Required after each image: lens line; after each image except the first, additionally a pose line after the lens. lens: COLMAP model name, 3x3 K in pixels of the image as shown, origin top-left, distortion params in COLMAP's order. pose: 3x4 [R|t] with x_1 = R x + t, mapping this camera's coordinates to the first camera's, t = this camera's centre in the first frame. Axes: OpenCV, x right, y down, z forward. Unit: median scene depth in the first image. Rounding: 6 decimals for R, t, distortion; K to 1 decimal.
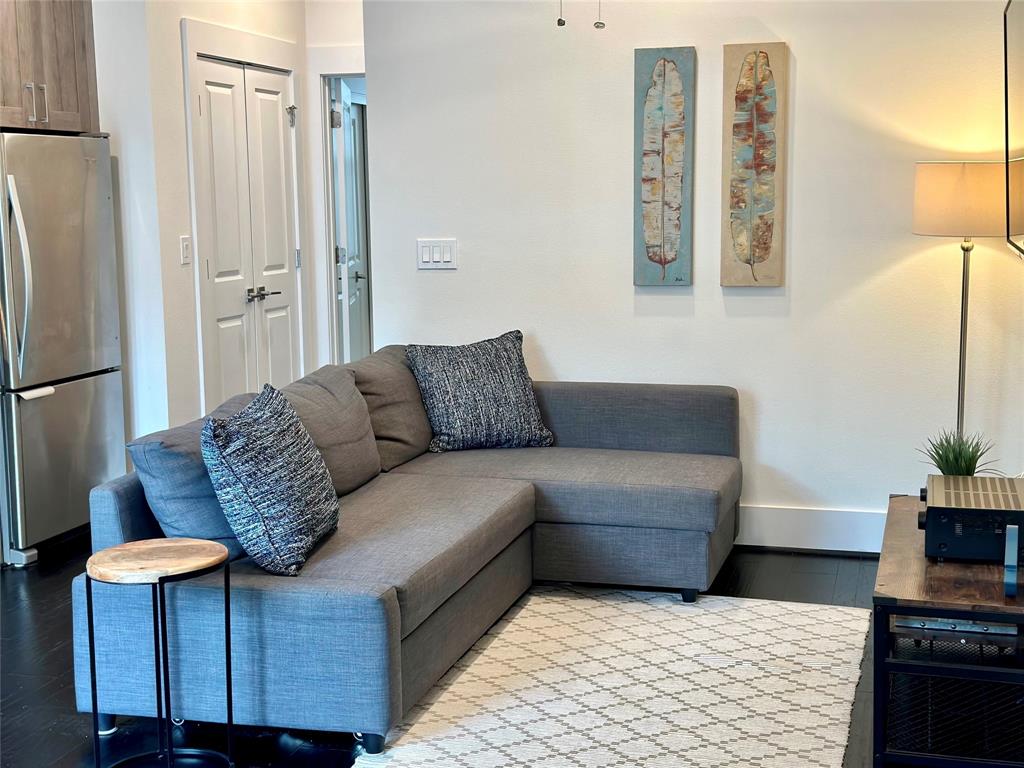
lens RADIAL K [[1423.9, 0, 511.7], [0, 1423.9, 384.3], [0, 0, 1]] dist [-0.022460, 0.000000]
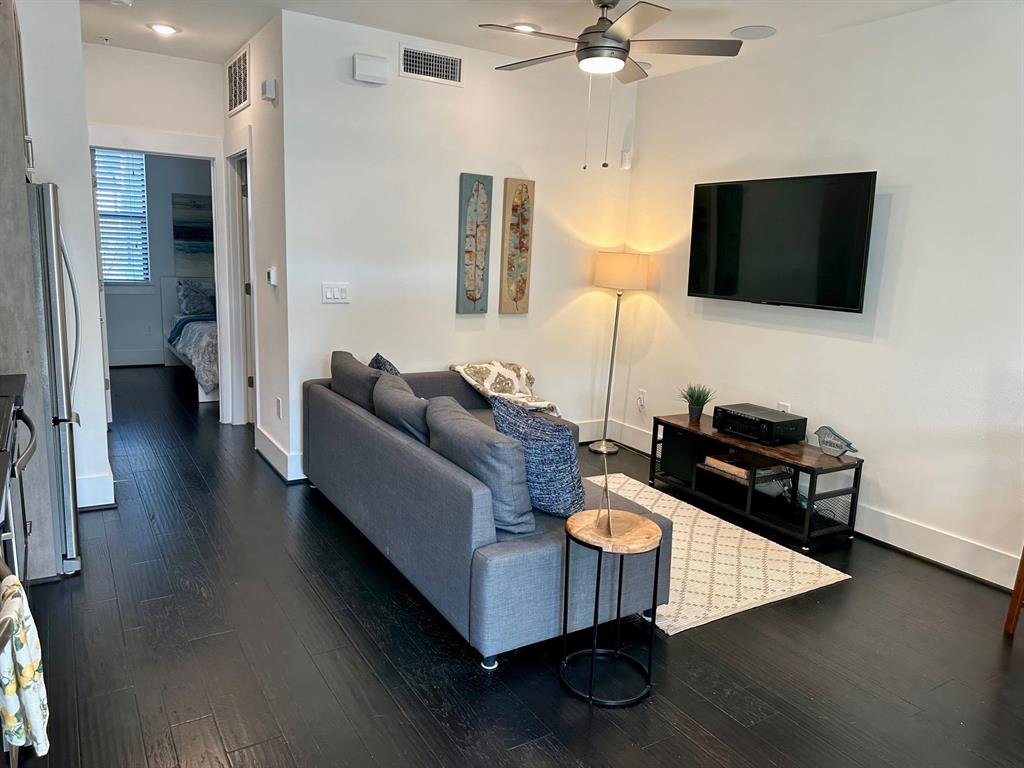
lens RADIAL K [[724.4, 0, 513.0], [0, 724.4, 382.1], [0, 0, 1]] dist [0.068400, 0.000872]
pose [[0.663185, -0.087243, 0.743353, -0.542843], [0.041791, 0.995950, 0.079605, -0.055261], [-0.747288, -0.021727, 0.664145, 0.378699]]
